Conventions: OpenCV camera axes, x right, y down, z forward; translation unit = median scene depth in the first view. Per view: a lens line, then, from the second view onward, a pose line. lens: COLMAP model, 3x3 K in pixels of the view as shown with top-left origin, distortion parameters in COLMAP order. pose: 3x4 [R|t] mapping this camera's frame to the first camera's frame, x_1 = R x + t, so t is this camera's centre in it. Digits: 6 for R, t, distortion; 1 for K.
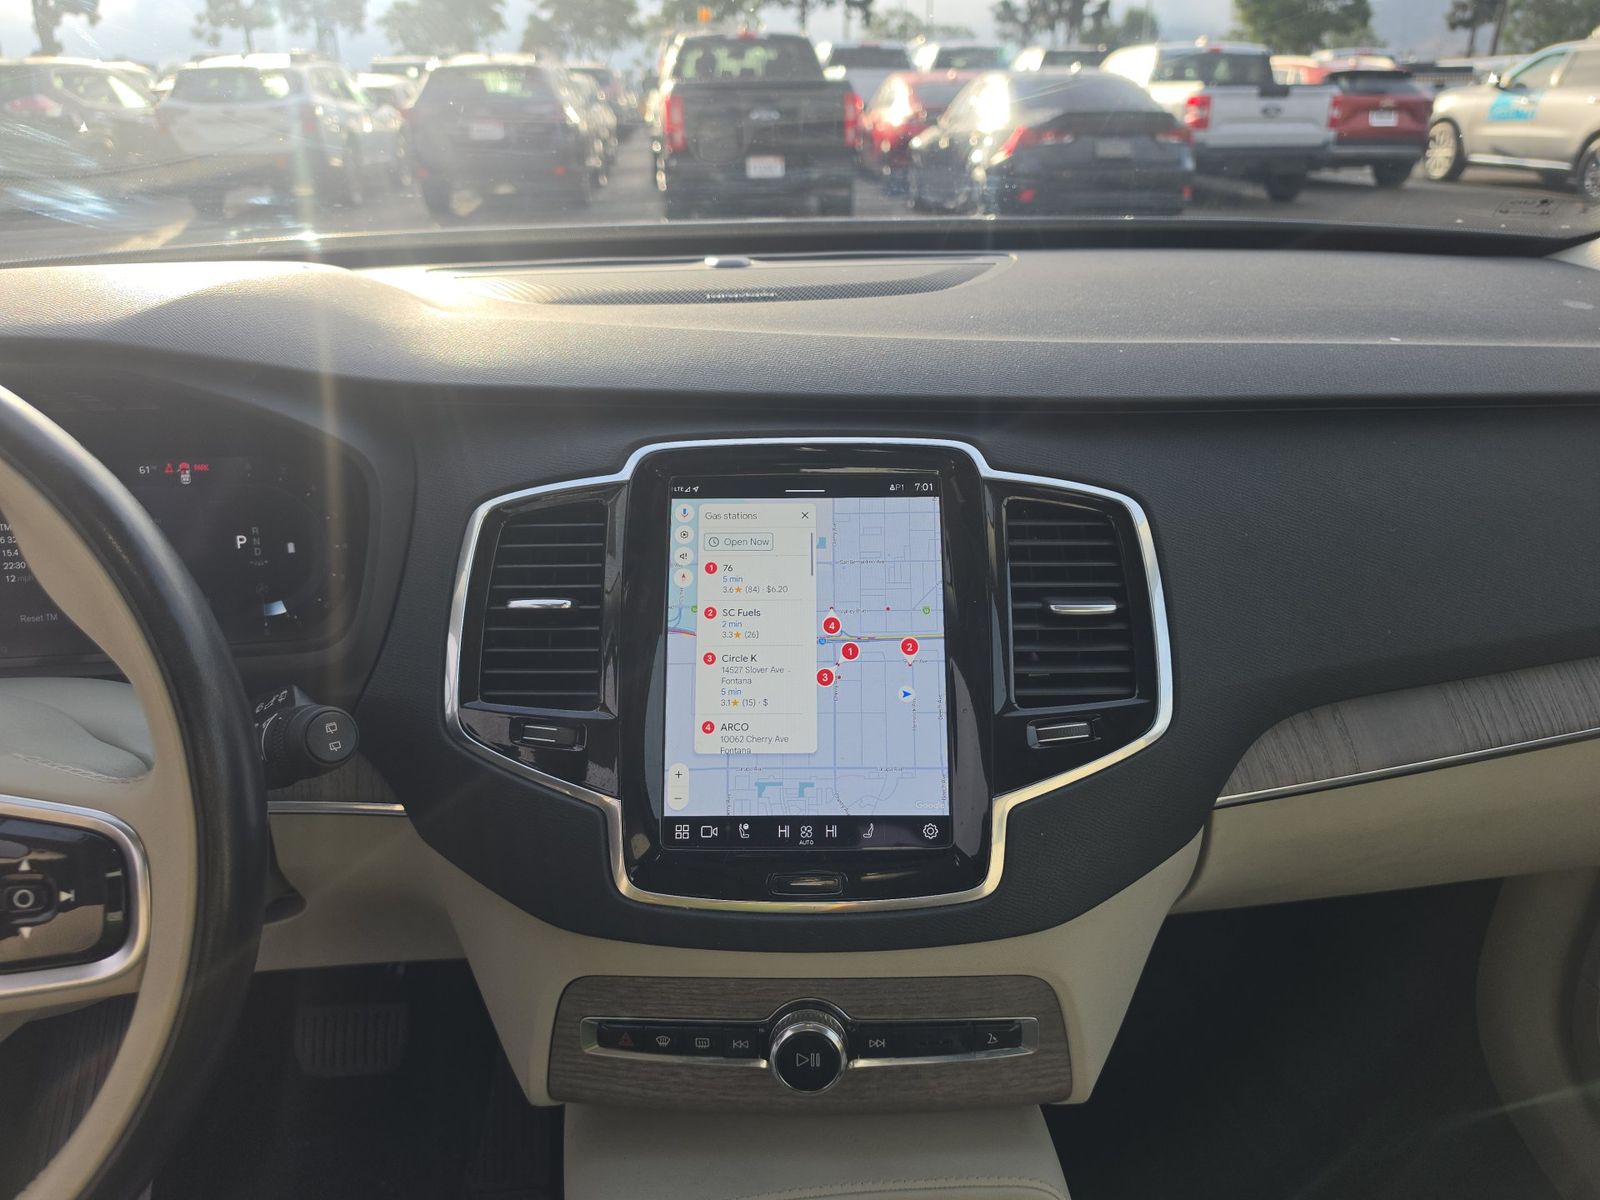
lens RADIAL K [[1073.2, 0, 807.0], [0, 1073.2, 612.5], [0, 0, 1]] dist [-0.008493, -0.005313]
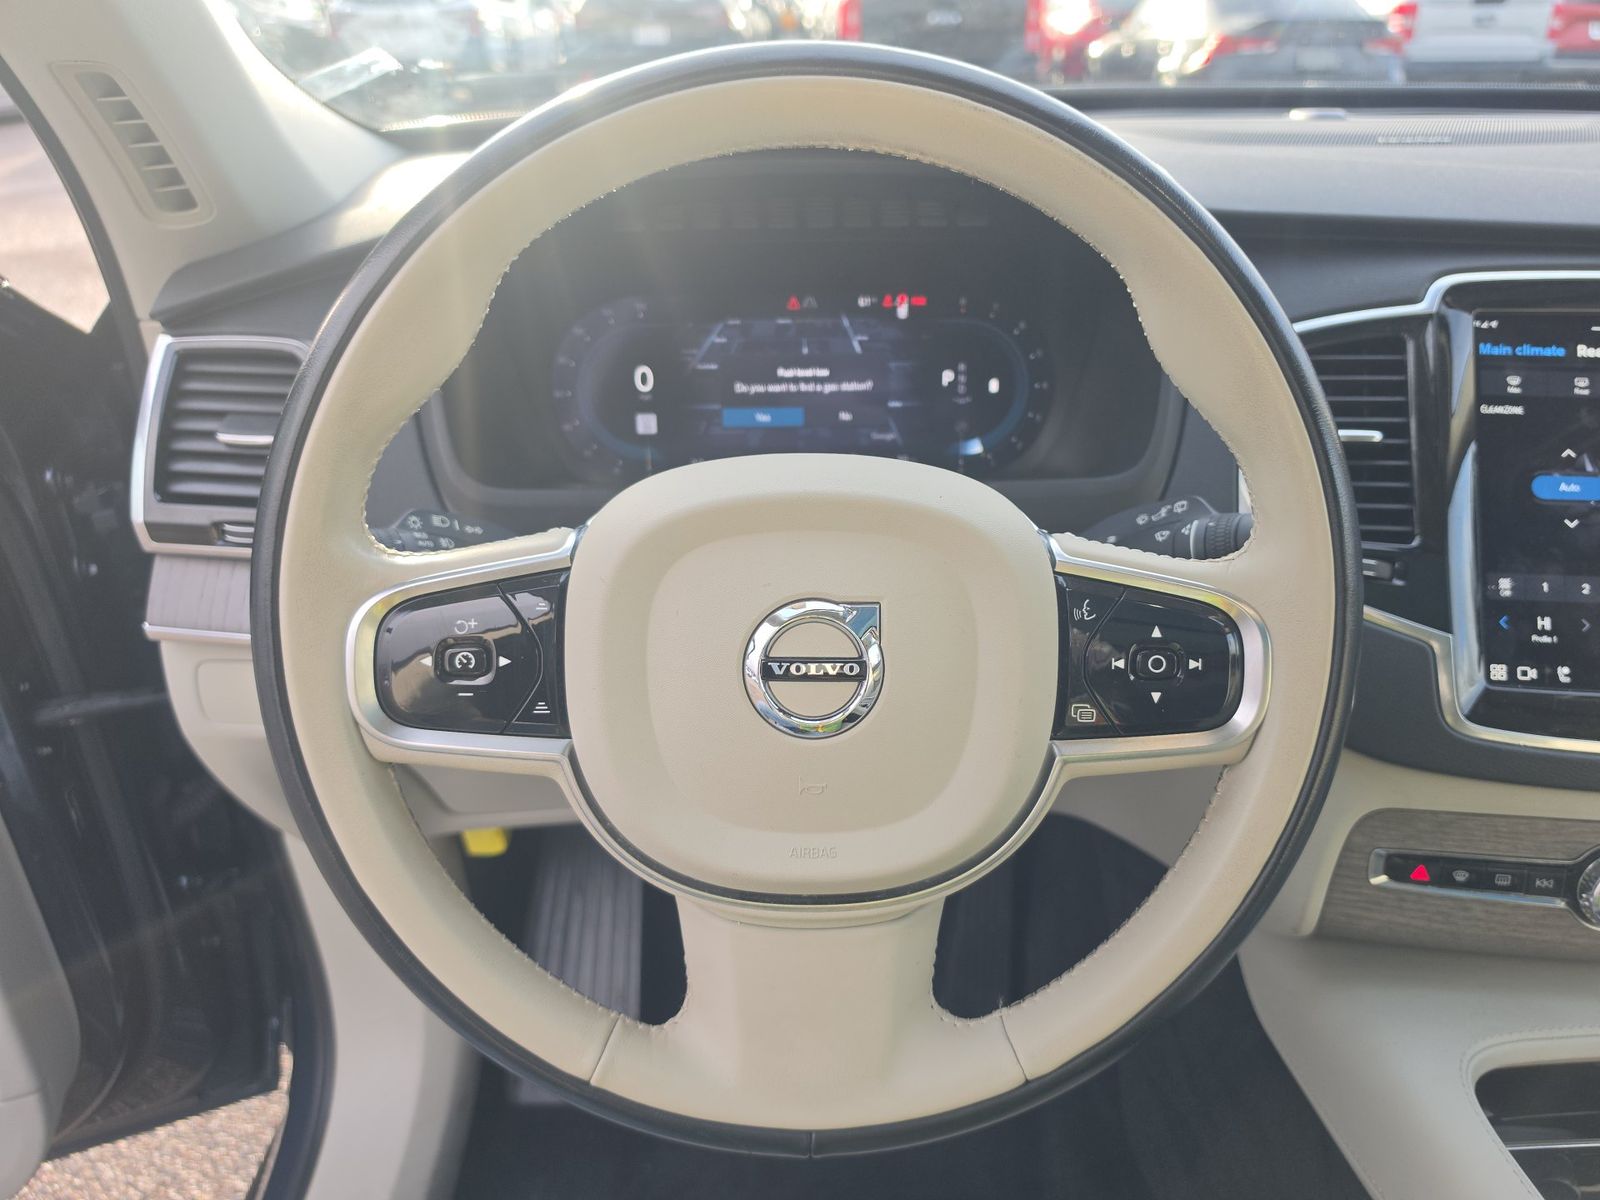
lens RADIAL K [[1073.2, 0, 798.7], [0, 1073.2, 637.2], [0, 0, 1]] dist [-0.008493, -0.005313]
pose [[0.995727, 0.047634, -0.079114, -0.981462], [-0.041075, 0.995739, 0.082564, 0.167455], [0.082709, -0.078961, 0.993441, -0.053057]]
